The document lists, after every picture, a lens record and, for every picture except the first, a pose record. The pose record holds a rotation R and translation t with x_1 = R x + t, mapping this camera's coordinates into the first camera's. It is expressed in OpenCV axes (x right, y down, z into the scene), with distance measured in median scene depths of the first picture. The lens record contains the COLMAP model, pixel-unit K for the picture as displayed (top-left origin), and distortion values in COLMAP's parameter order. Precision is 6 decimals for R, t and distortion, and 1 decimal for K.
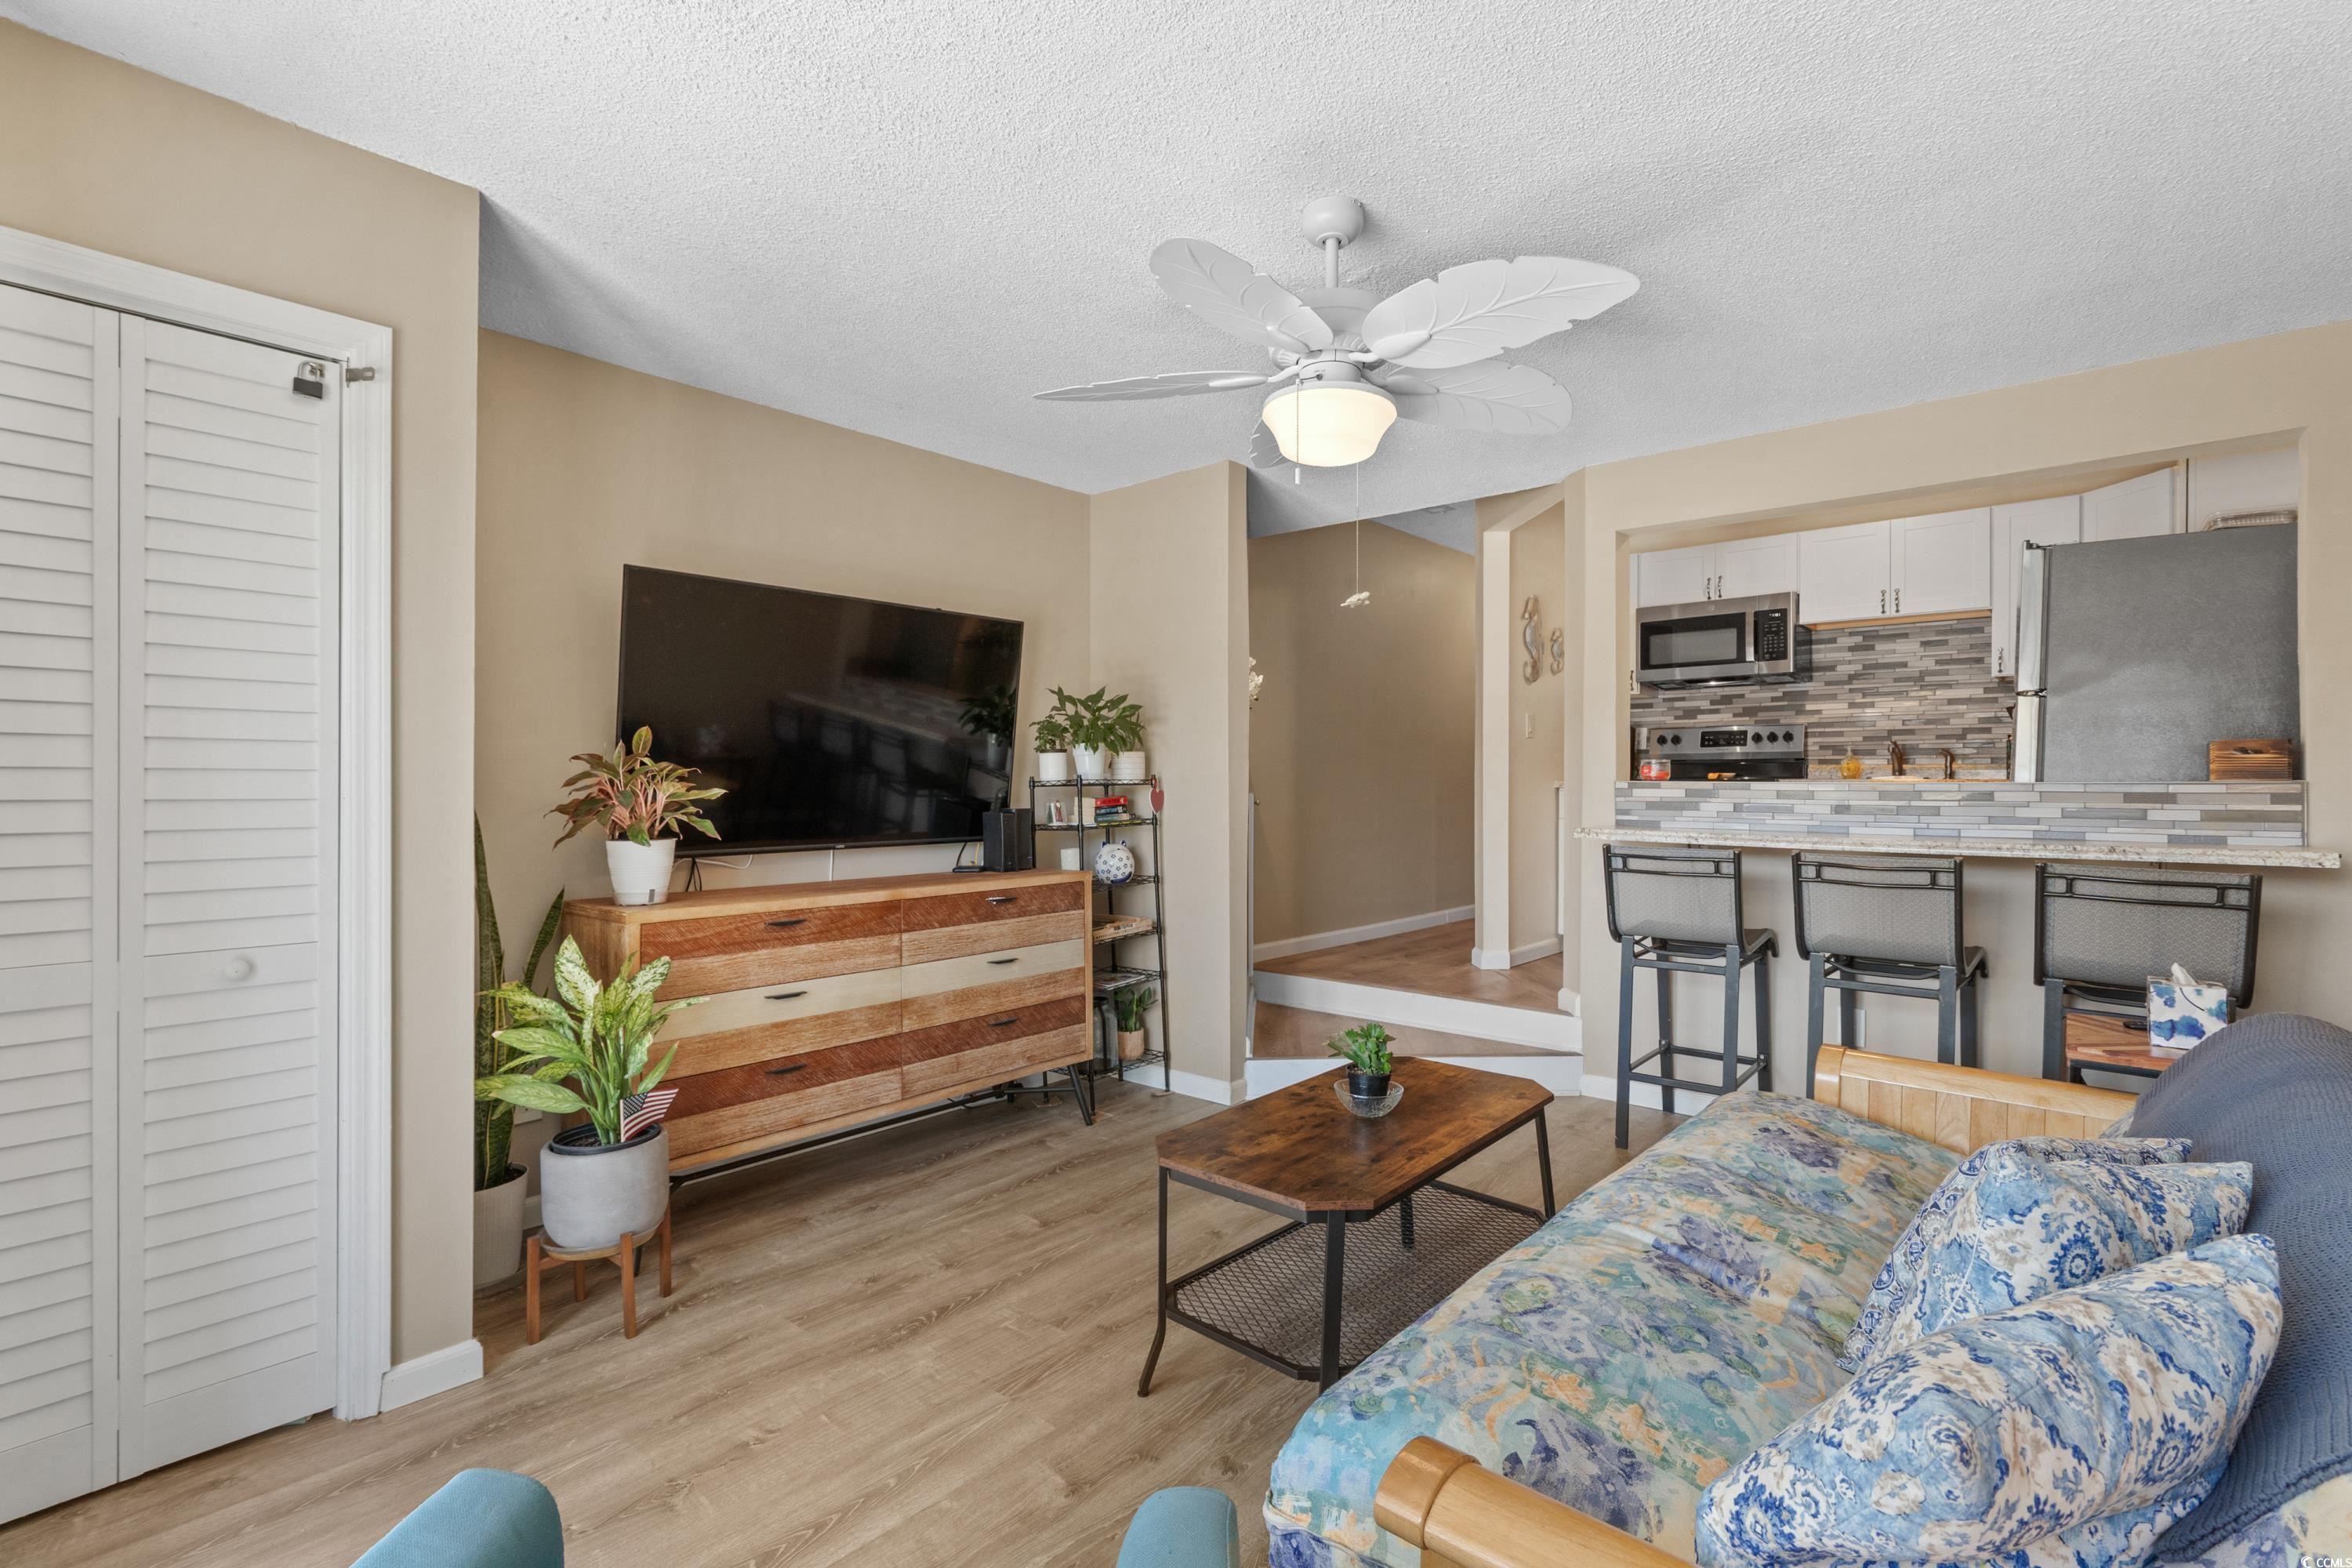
lens RADIAL K [[1067.2, 0, 1194.8], [0, 1067.2, 778.2], [0, 0, 1]] dist [-0.009933, 0.005528]
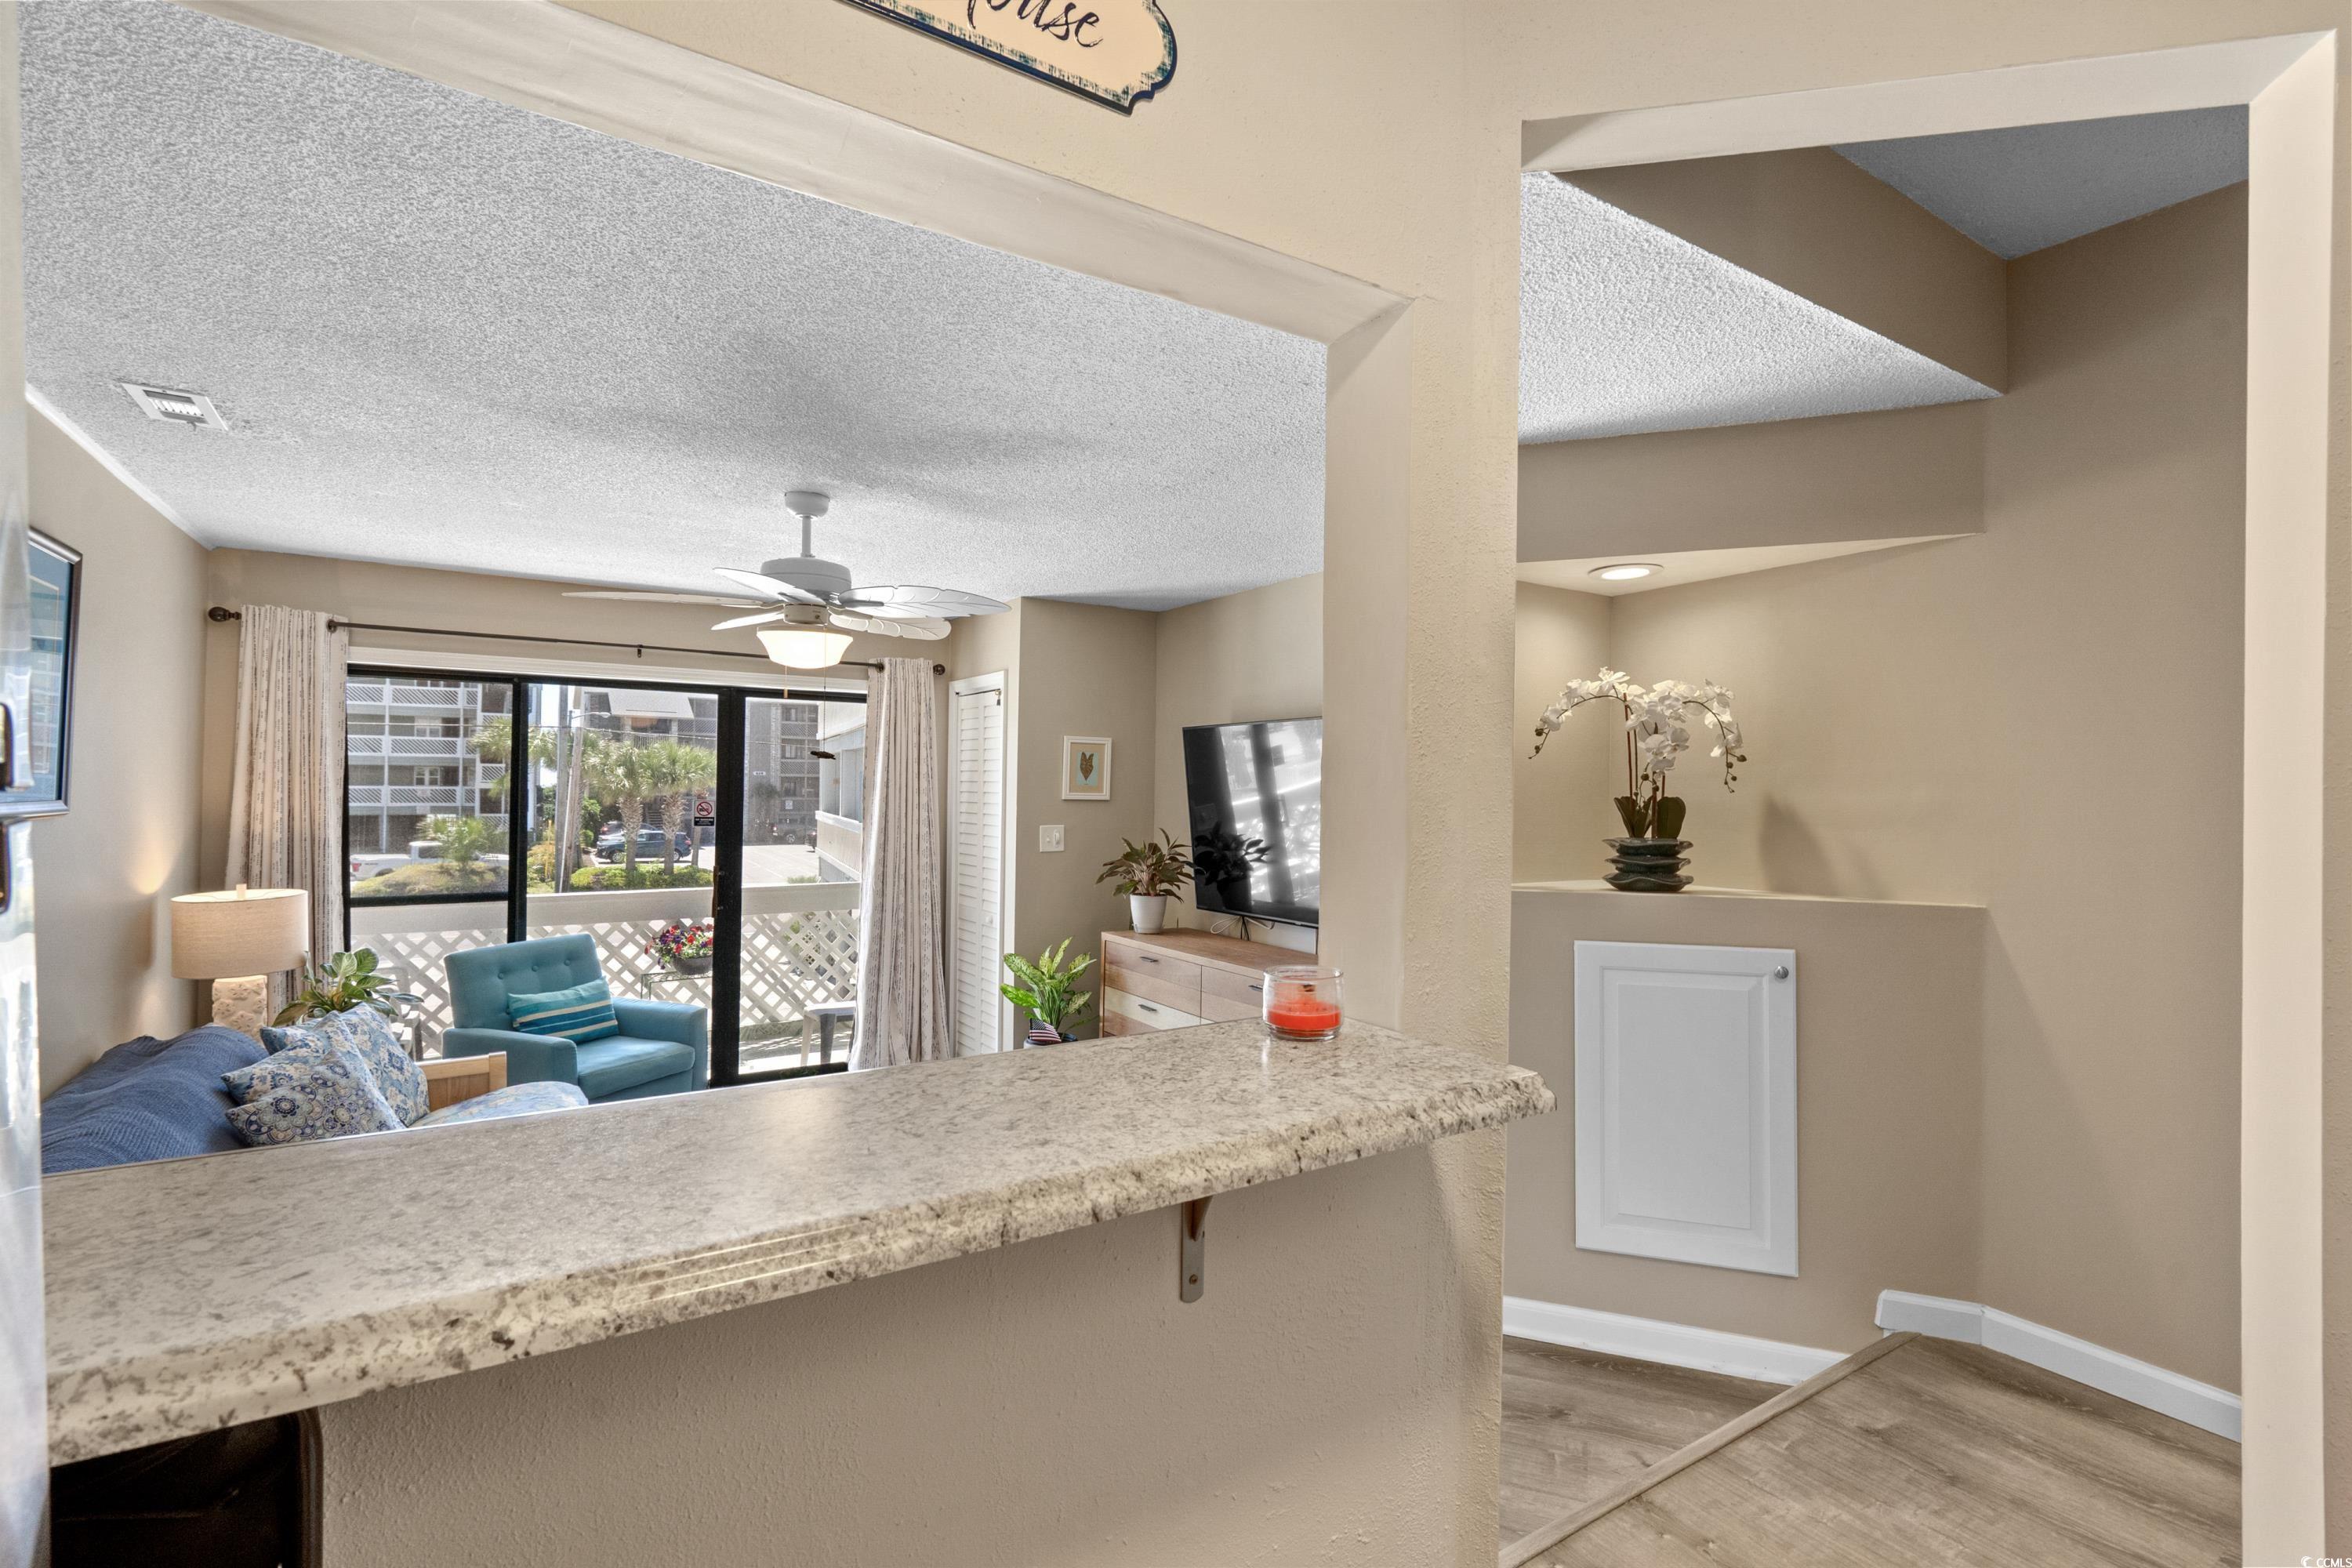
lens RADIAL K [[1067.2, 0, 1173.6], [0, 1067.2, 785.5], [0, 0, 1]] dist [-0.009933, 0.005528]
pose [[-0.281722, -0.008822, -0.959455, 0.816674], [-0.010070, 0.999930, -0.006238, -0.078421], [0.959443, 0.007904, -0.281791, 1.124132]]
